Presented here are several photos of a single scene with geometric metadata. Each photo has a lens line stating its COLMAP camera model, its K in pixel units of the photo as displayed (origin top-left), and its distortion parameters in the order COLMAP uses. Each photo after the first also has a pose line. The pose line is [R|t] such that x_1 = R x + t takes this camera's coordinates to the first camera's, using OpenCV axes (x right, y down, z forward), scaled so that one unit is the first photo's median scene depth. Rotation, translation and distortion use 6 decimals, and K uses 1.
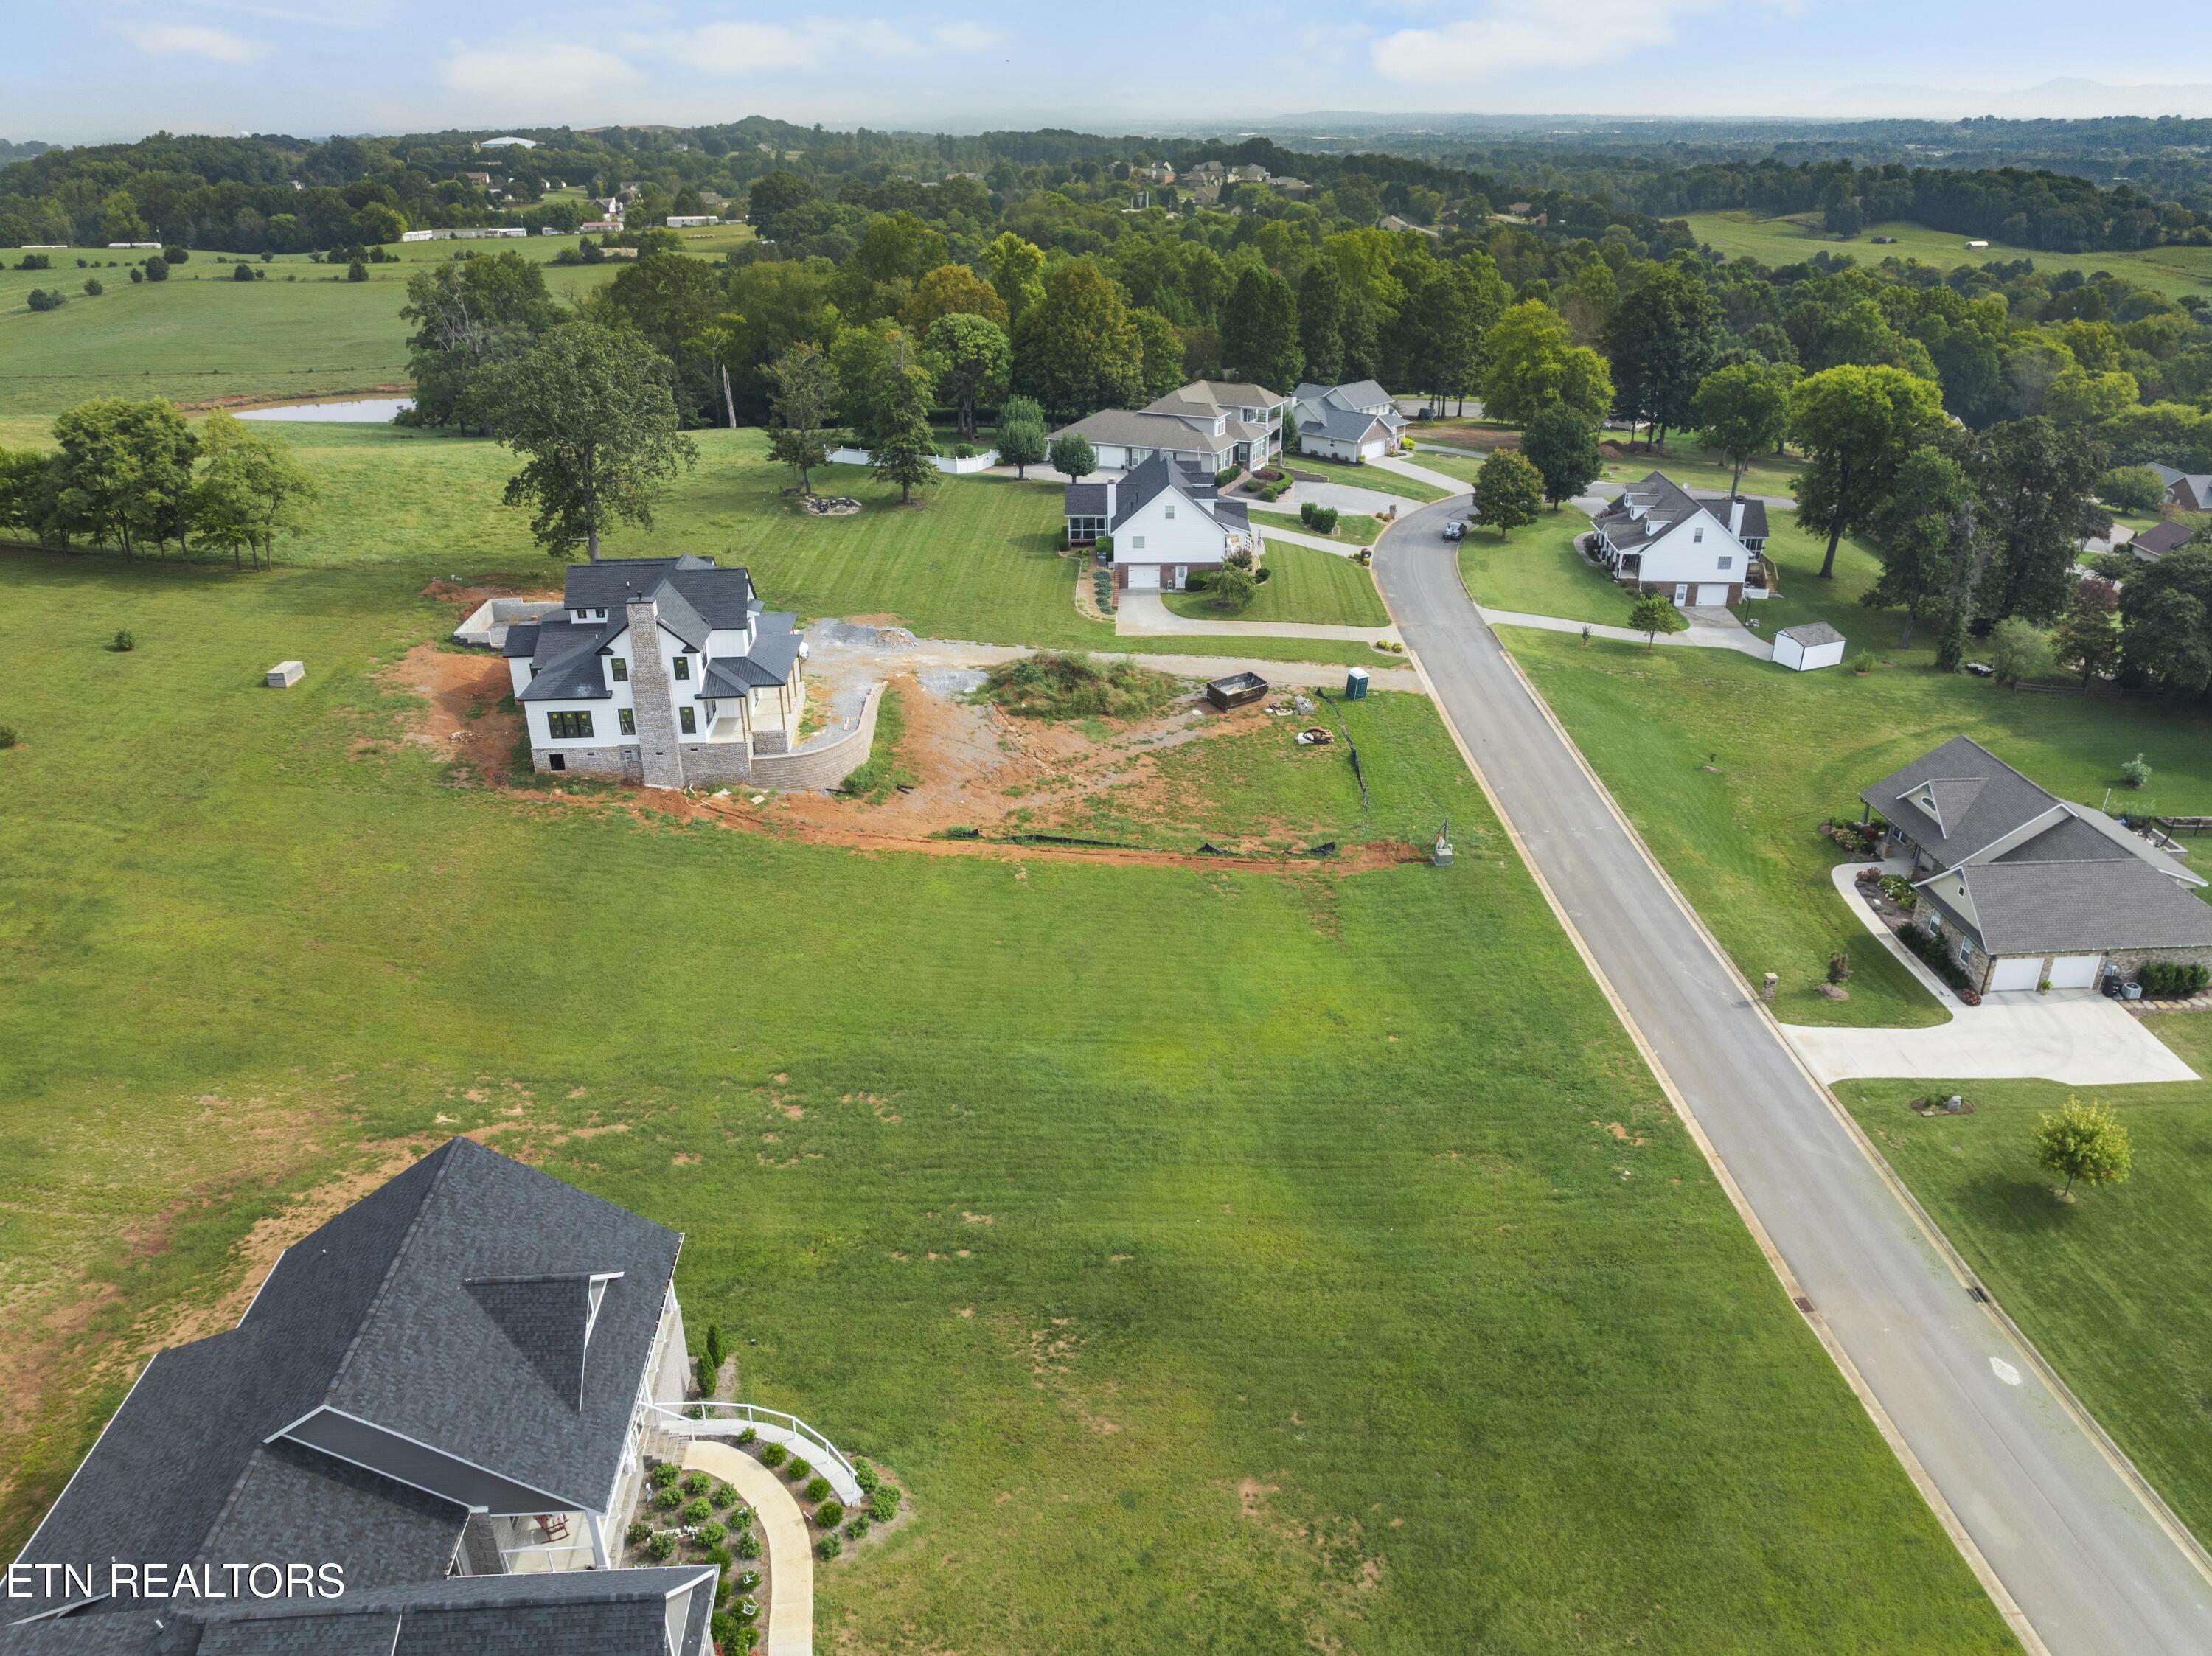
lens RADIAL K [[1558.2, 0, 1111.2], [0, 1558.2, 827.0], [0, 0, 1]] dist [-0.033792, -0.009612]
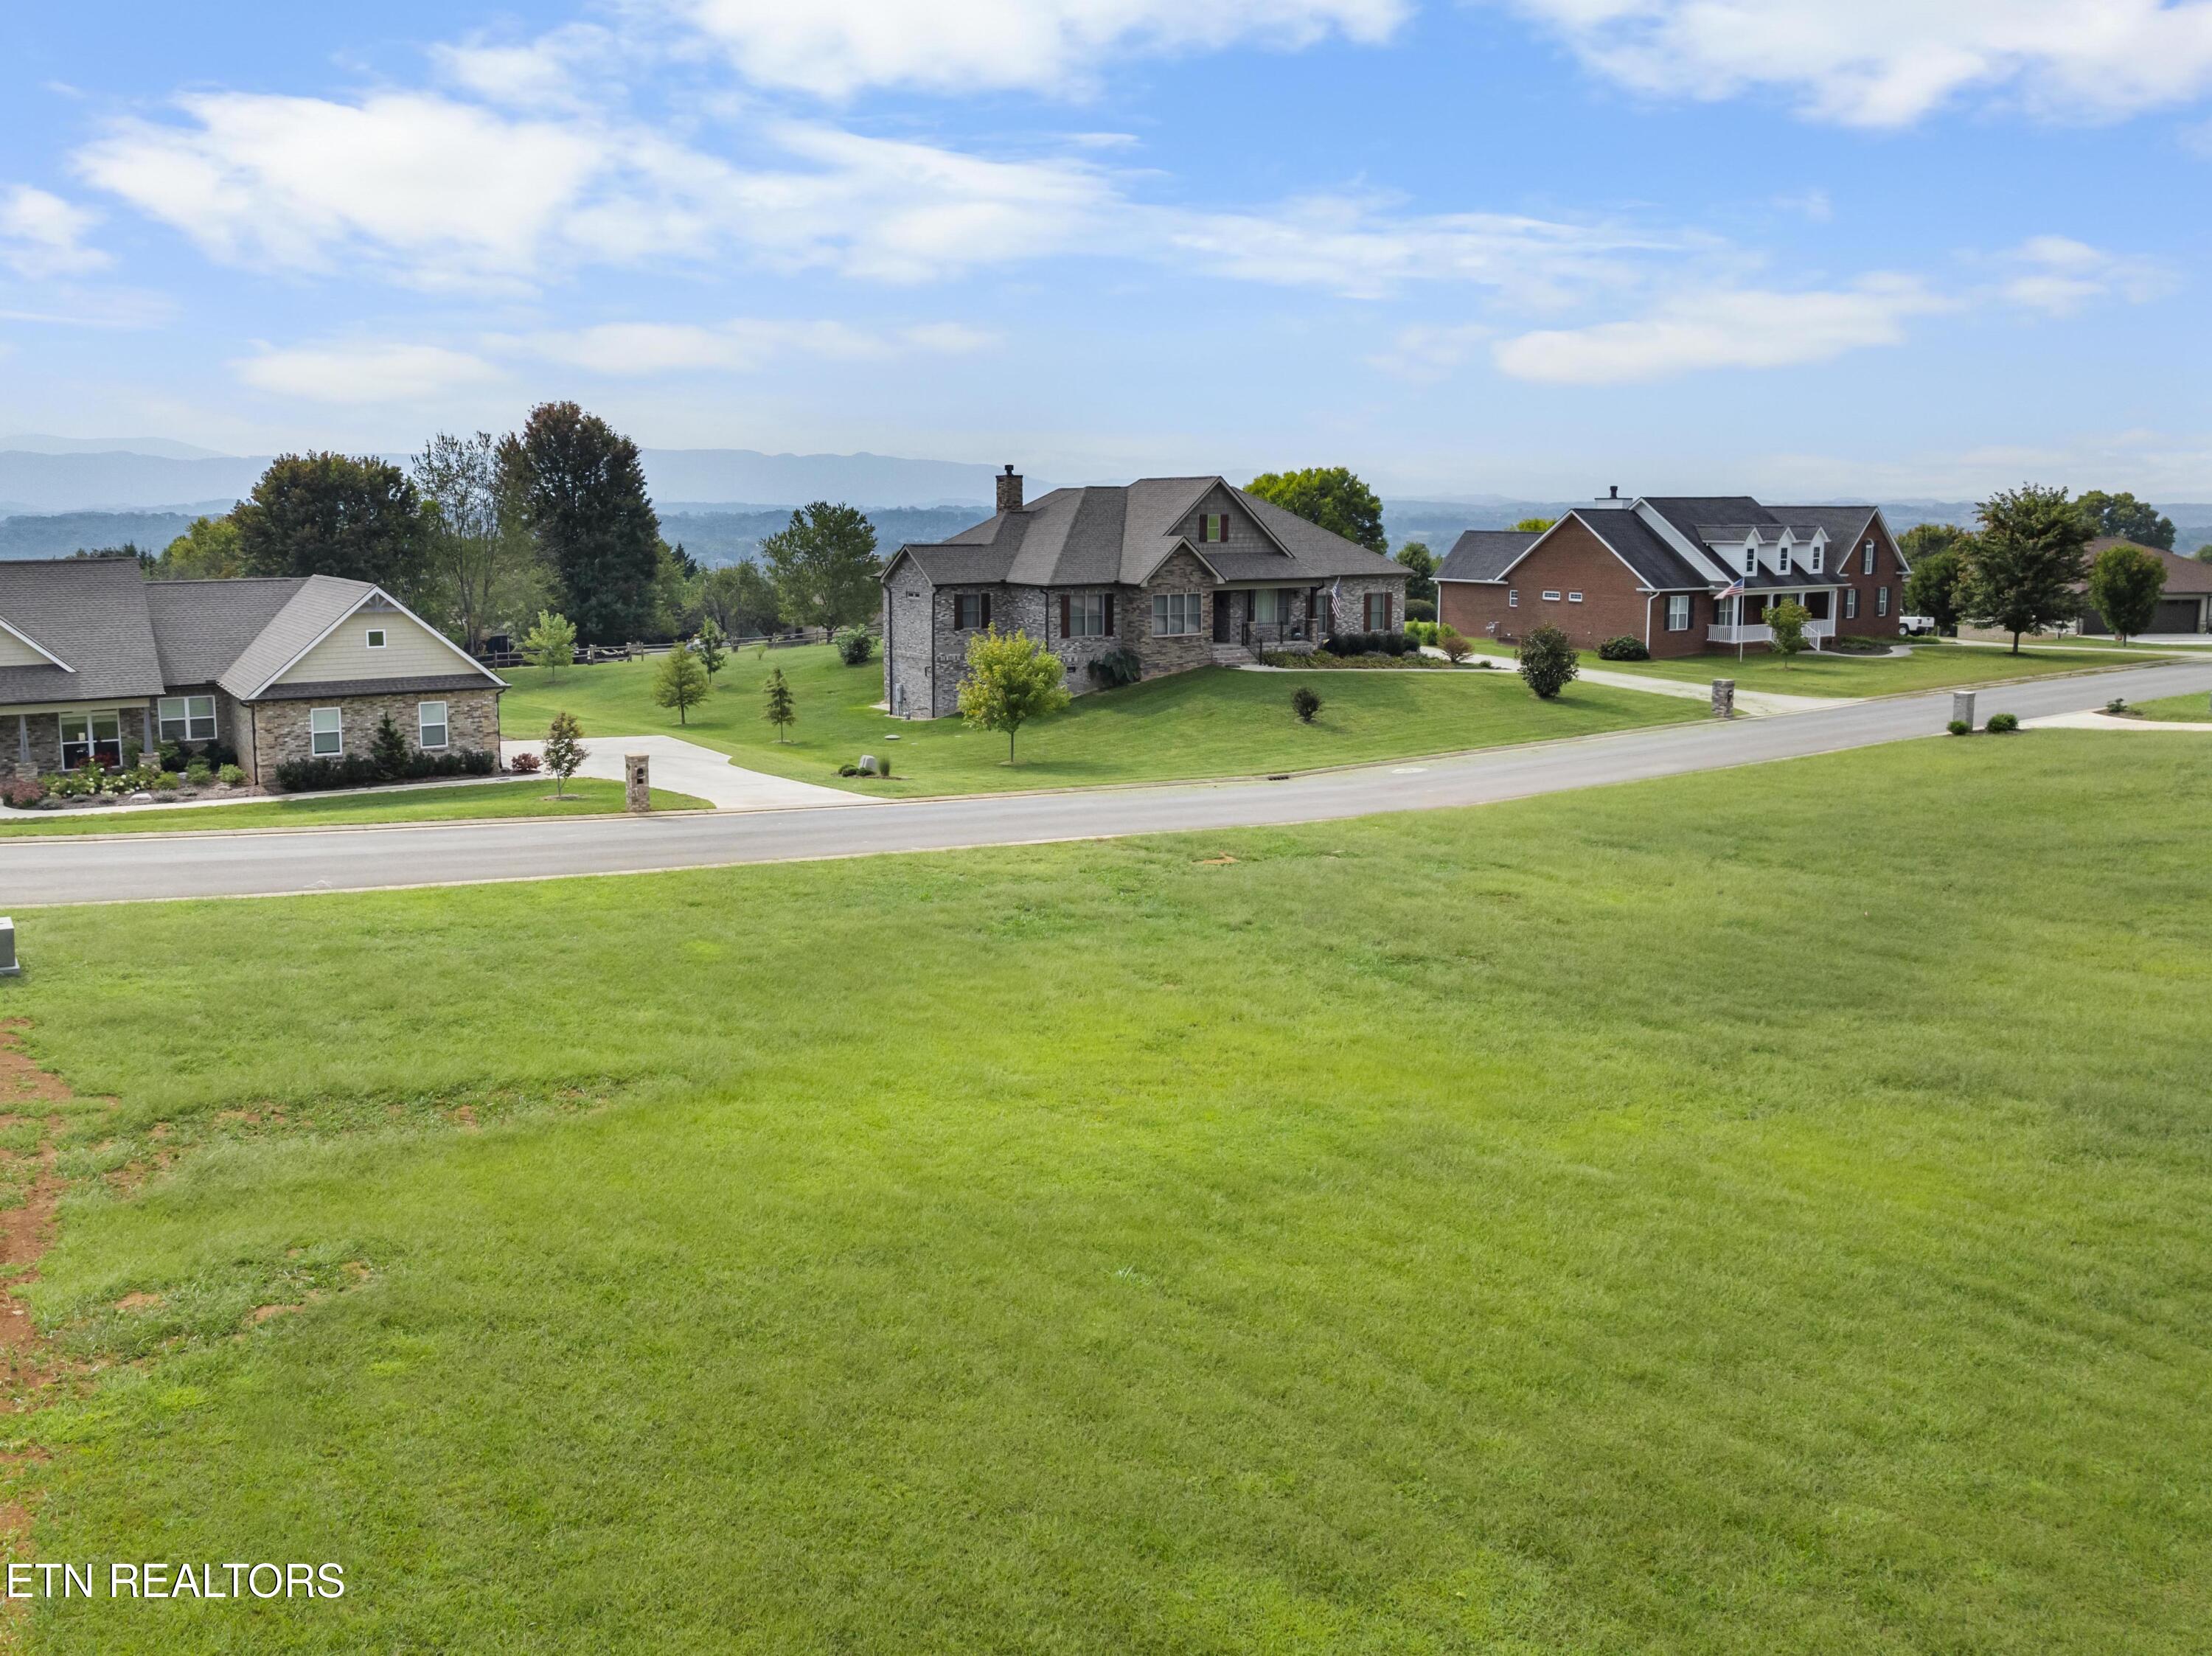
lens RADIAL K [[1735.0, 0, 979.6], [0, 1735.0, 733.5], [0, 0, 1]] dist [-0.011442, -0.061224]
pose [[-0.460728, -0.109108, 0.880809, -0.102457], [0.381369, 0.871790, 0.307474, -0.034946], [-0.801428, 0.477575, -0.360048, 0.954660]]
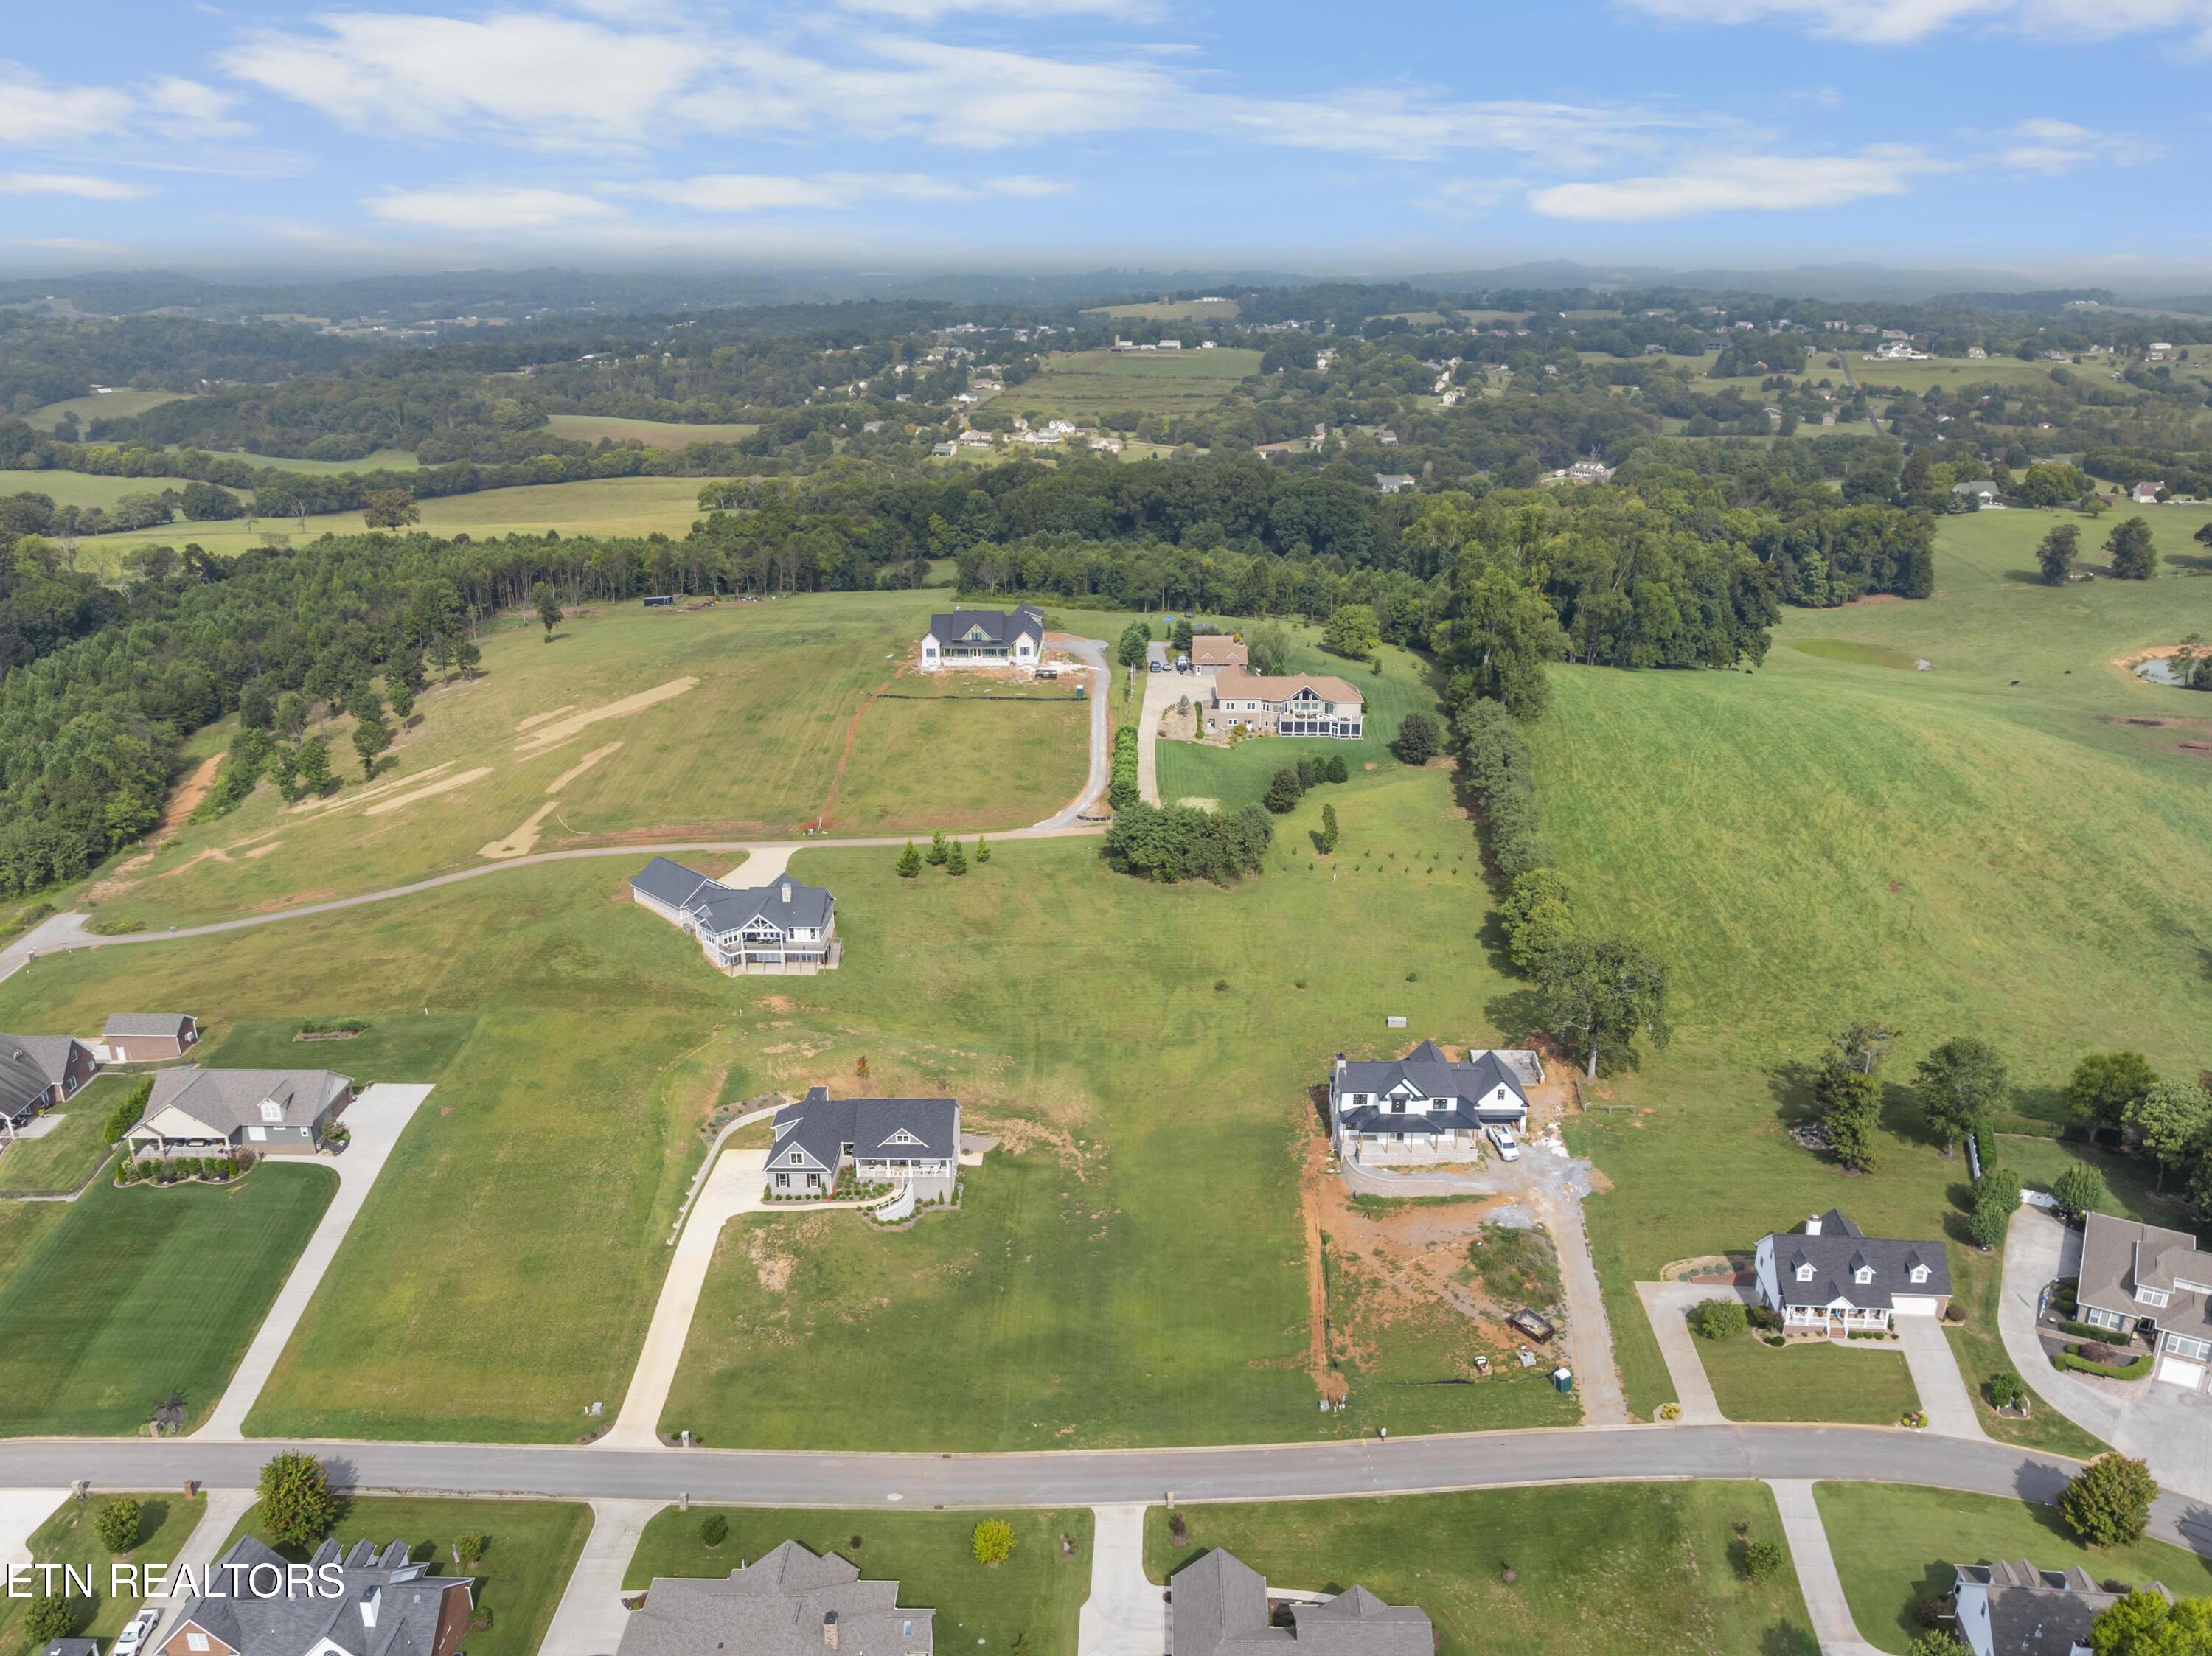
lens RADIAL K [[1774.5, 0, 1113.7], [0, 1774.5, 929.3], [0, 0, 1]] dist [-0.019485, -0.036660]
pose [[-0.078894, 0.372688, -0.924597, 1.765853], [-0.418338, 0.829492, 0.370049, -0.992075], [0.904858, 0.415989, 0.090467, 0.423661]]
